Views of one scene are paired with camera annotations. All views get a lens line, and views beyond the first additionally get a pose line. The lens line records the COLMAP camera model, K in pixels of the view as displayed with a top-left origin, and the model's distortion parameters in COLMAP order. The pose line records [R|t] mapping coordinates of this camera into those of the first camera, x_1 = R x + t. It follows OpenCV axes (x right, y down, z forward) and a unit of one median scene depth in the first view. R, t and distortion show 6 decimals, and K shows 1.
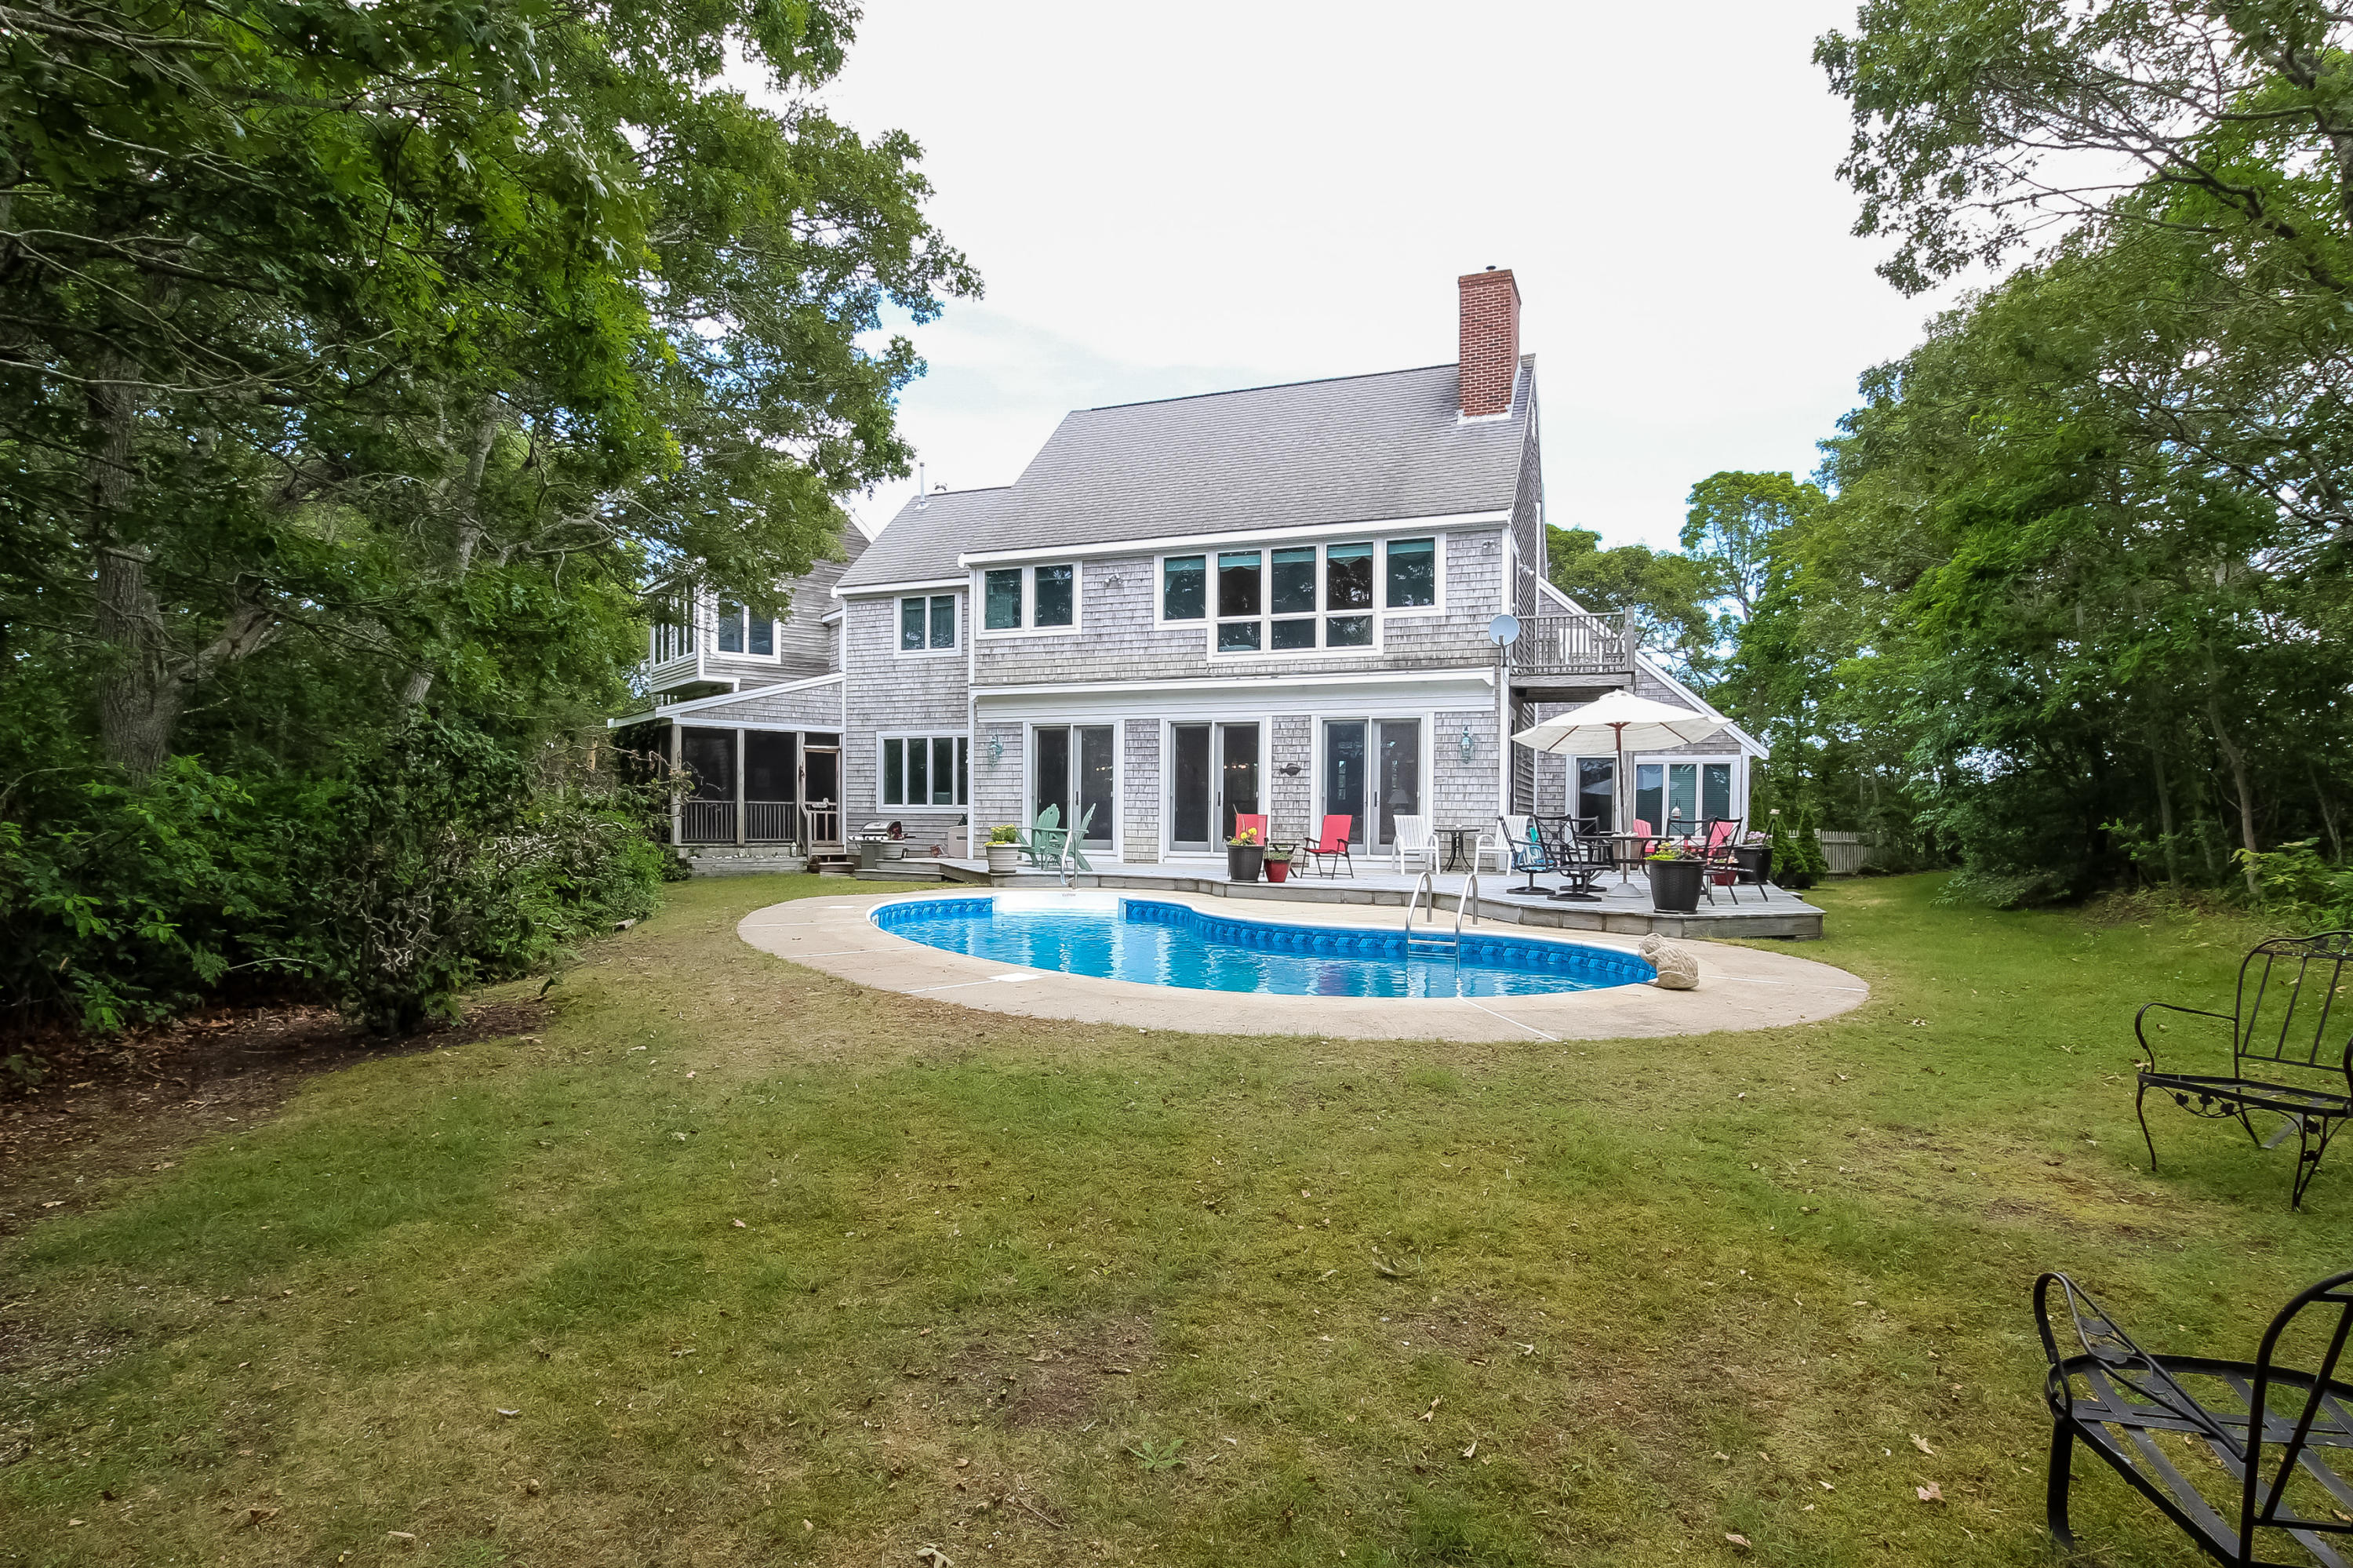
lens RADIAL K [[1161.0, 0, 1181.0], [0, 1161.0, 813.3], [0, 0, 1]] dist [-0.046551, 0.000019]
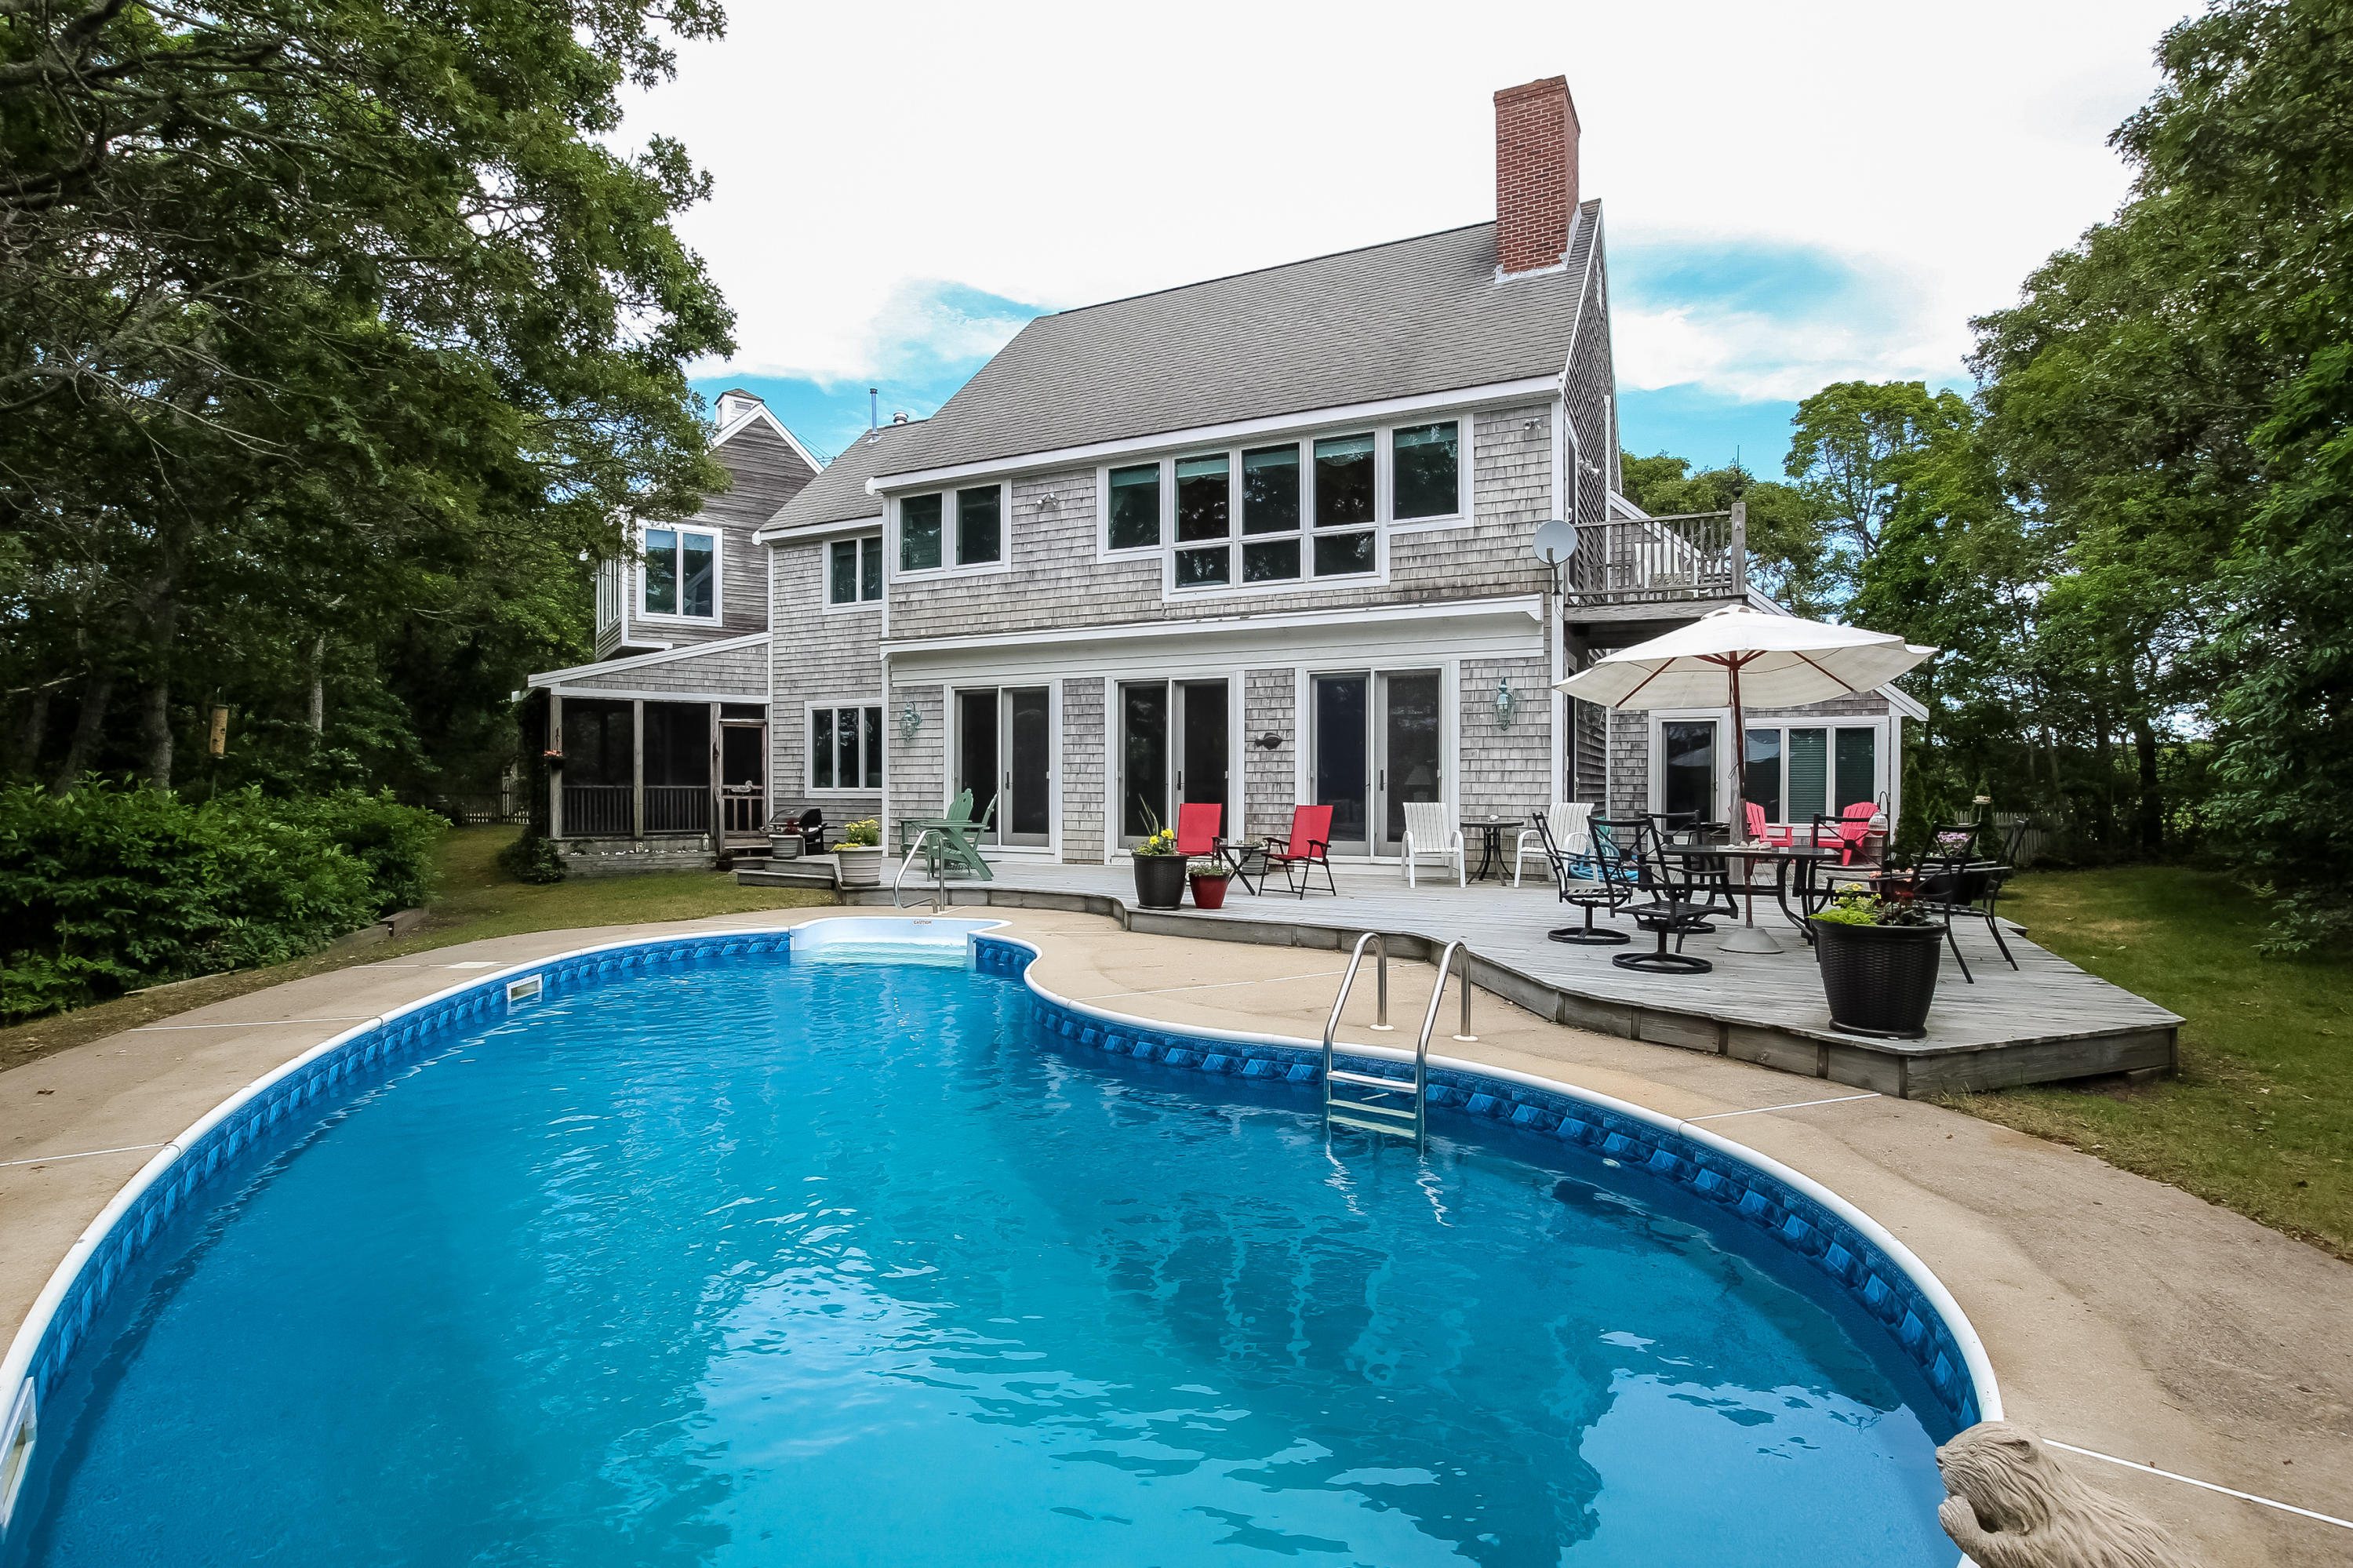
lens RADIAL K [[1117.2, 0, 1175.5], [0, 1117.2, 774.6], [0, 0, 1]] dist [-0.045159, 0.008480]
pose [[0.996342, -0.008148, -0.085067, 0.090811], [0.007415, 0.999933, -0.008923, -0.009746], [0.085134, 0.008259, 0.996335, 0.263582]]
